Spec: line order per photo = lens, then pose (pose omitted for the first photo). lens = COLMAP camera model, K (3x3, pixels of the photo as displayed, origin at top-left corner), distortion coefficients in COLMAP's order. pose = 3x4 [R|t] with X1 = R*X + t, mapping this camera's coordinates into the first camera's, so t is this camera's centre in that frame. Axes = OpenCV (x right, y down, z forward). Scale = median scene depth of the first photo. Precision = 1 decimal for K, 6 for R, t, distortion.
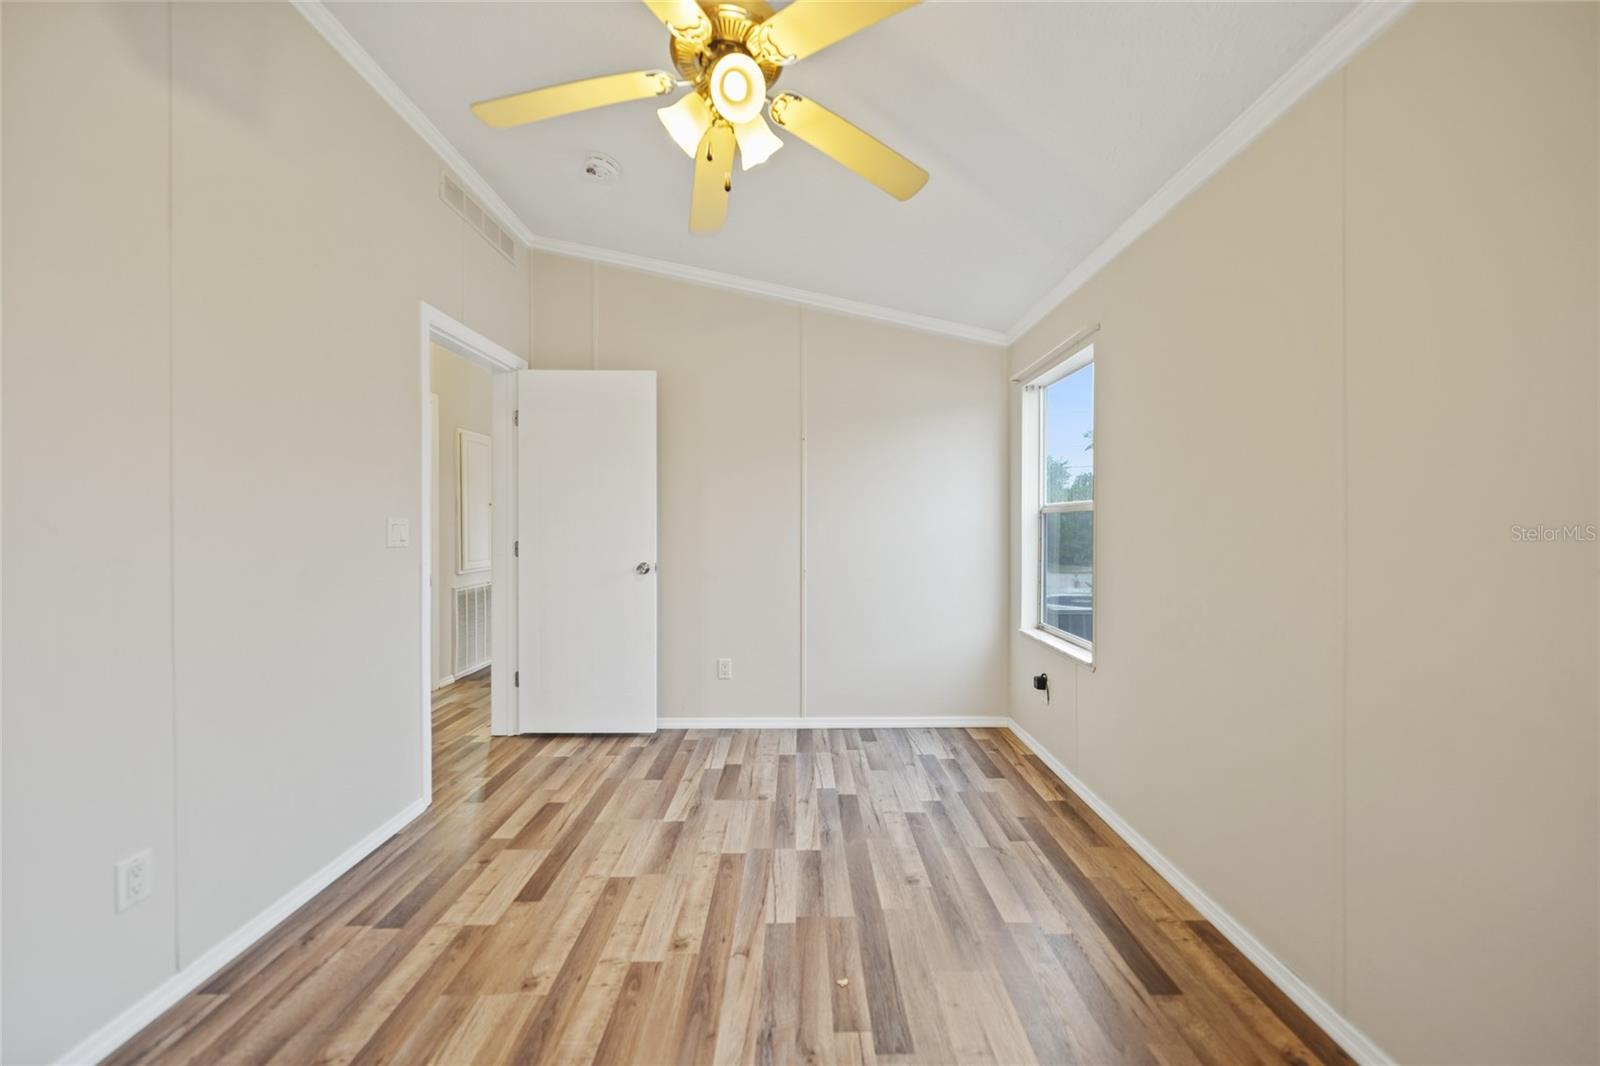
lens RADIAL K [[557.2, 0, 805.5], [0, 557.2, 525.4], [0, 0, 1]] dist [-0.001510, -0.000160]
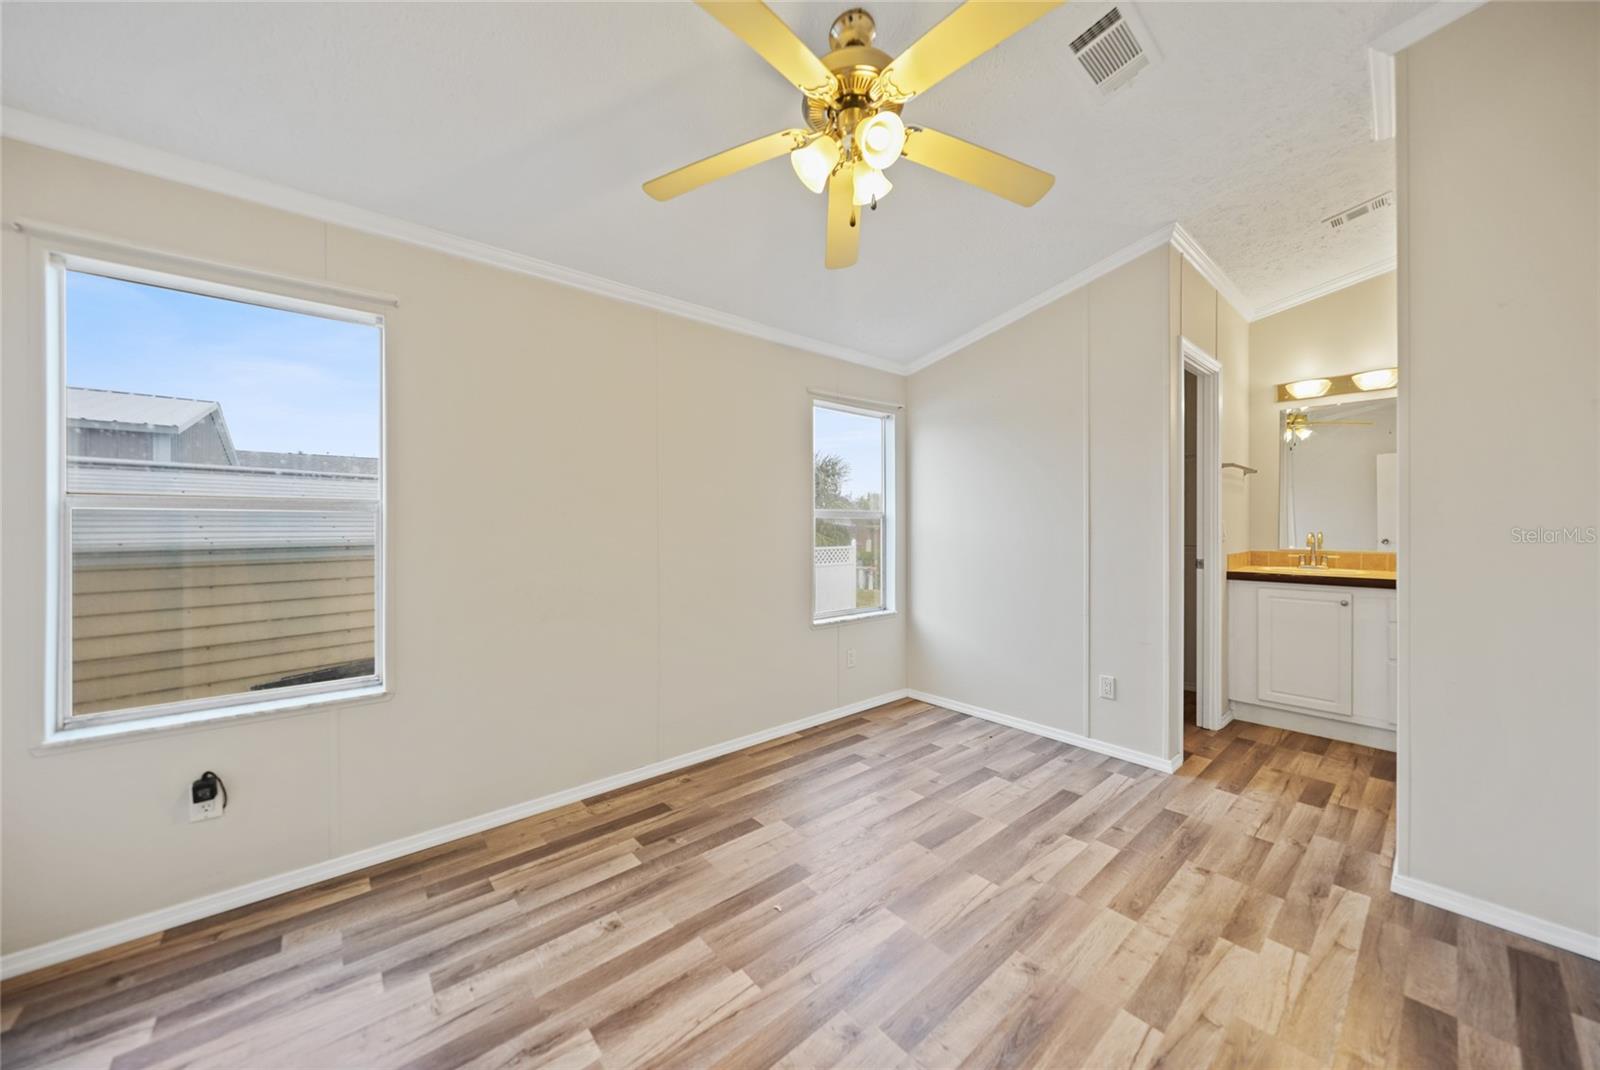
lens RADIAL K [[556.9, 0, 800.5], [0, 556.9, 529.3], [0, 0, 1]] dist [-0.000284, -0.000069]
pose [[-0.636324, 0.002180, 0.771419, -0.593167], [0.005219, 0.999985, 0.001479, 0.002831], [-0.771404, 0.004967, -0.636326, 1.146696]]
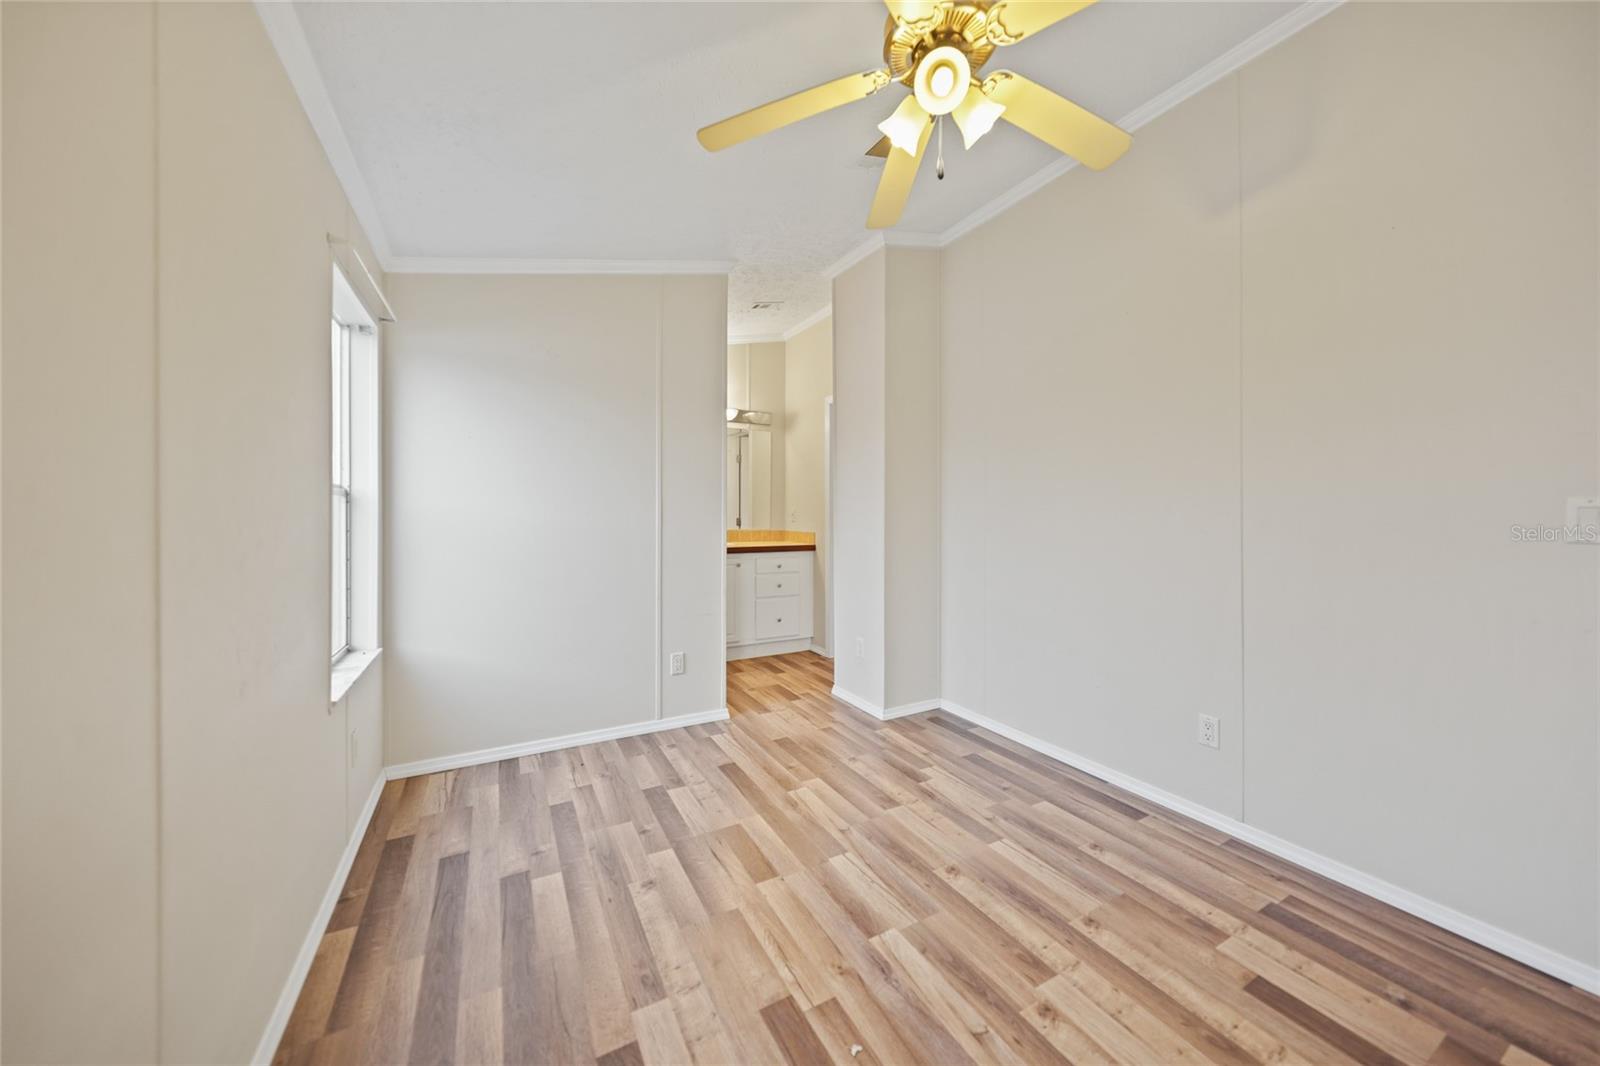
lens RADIAL K [[565.2, 0, 798.3], [0, 565.2, 514.8], [0, 0, 1]] dist [-0.000772, -0.000120]
pose [[-0.887307, 0.005197, -0.461150, 0.358238], [0.002139, 0.999972, 0.007153, -0.000560], [0.461174, 0.005360, -0.887293, 1.144378]]
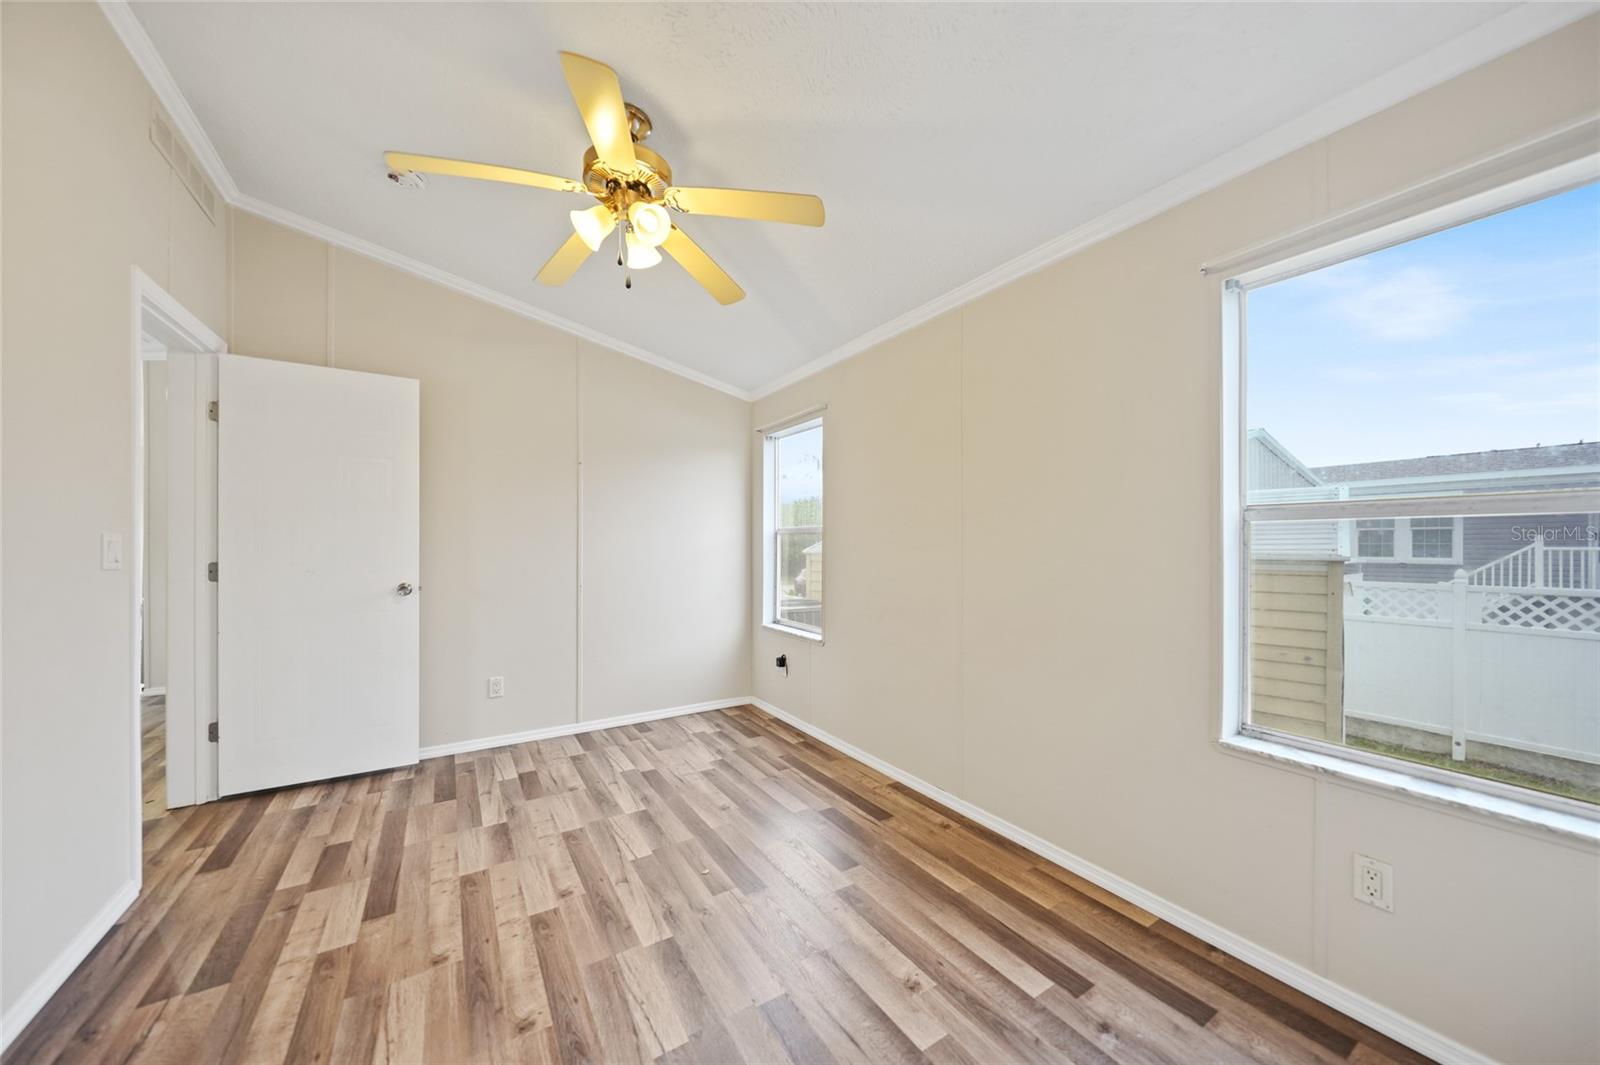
lens RADIAL K [[559.0, 0, 803.1], [0, 559.0, 540.1], [0, 0, 1]] dist [-0.000579, -0.000134]
pose [[0.849559, 0.004770, 0.527473, -0.311878], [-0.001060, 0.999973, -0.007335, 0.000968], [-0.527493, 0.005672, 0.849540, -0.213906]]
